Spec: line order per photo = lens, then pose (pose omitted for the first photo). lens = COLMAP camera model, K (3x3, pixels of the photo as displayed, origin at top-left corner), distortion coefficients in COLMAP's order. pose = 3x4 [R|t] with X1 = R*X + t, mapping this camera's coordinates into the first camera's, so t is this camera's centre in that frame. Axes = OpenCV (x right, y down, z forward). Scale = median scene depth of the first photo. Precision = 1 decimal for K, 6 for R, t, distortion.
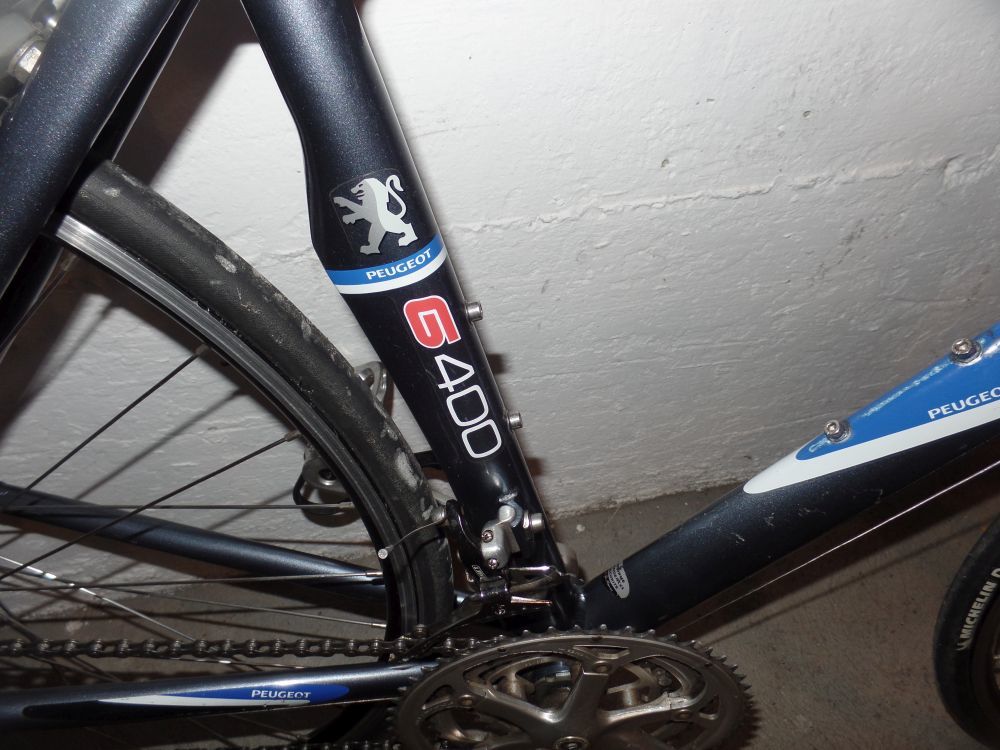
lens RADIAL K [[682.2, 0, 502.2], [0, 682.2, 382.0], [0, 0, 1]] dist [-0.008639, -0.002049]
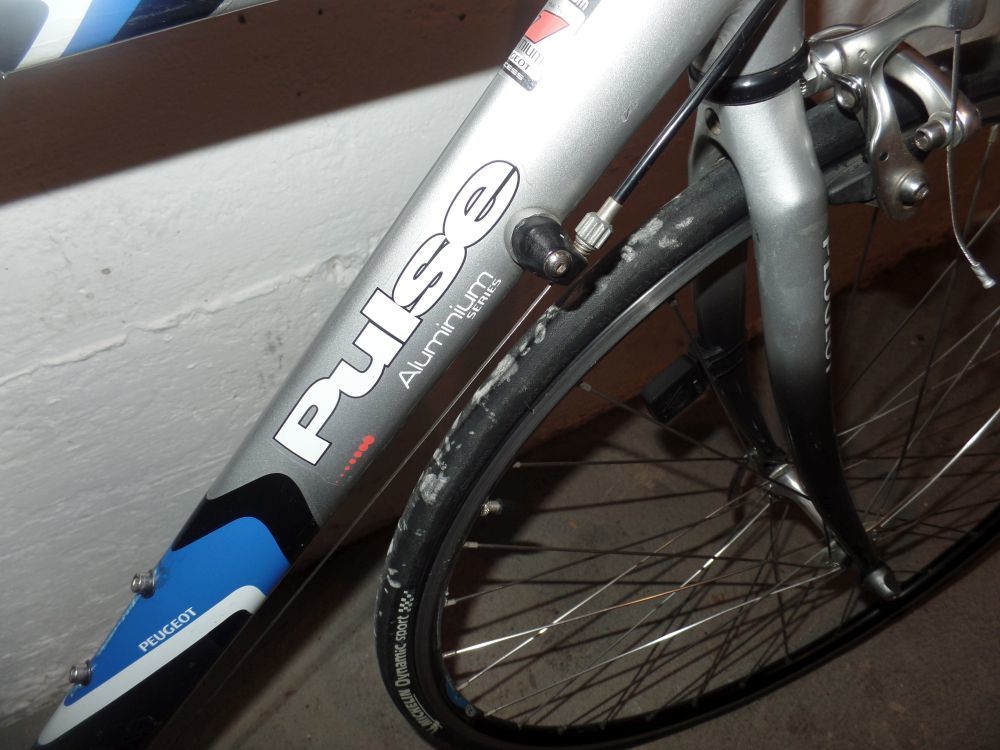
lens RADIAL K [[682.2, 0, 502.2], [0, 682.2, 382.0], [0, 0, 1]] dist [-0.008639, -0.002049]
pose [[0.932637, -0.242787, 0.266912, 0.558734], [0.233328, 0.970080, 0.067110, -0.155056], [-0.275219, -0.000311, 0.961382, -0.032661]]
